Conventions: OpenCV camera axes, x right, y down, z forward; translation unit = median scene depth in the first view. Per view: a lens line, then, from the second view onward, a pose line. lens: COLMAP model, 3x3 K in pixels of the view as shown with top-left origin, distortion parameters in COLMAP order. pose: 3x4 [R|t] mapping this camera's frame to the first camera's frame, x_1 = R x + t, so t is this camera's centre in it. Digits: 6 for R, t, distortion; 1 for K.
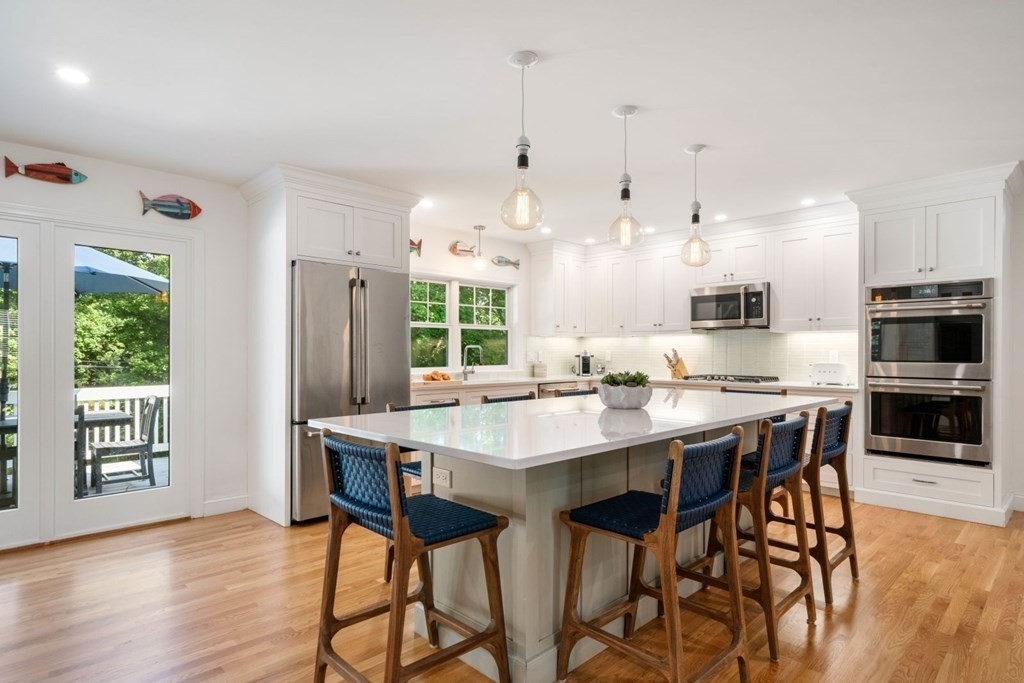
lens RADIAL K [[567.0, 0, 507.8], [0, 567.0, 349.2], [0, 0, 1]] dist [0.005324, 0.004910]
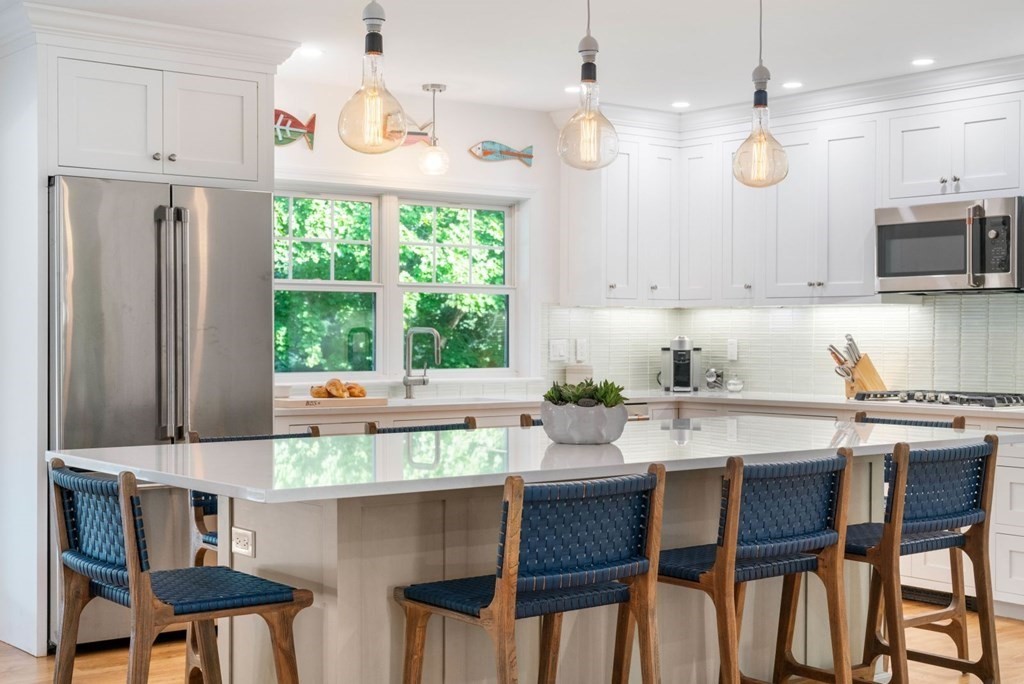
lens RADIAL K [[1460.1, 0, 502.1], [0, 1460.1, 345.9], [0, 0, 1]] dist [0.012488, 0.000000]
pose [[0.993981, 0.003747, -0.109488, 0.186510], [-0.002263, 0.999904, 0.013676, -0.010310], [0.109529, -0.013346, 0.993894, -0.319966]]
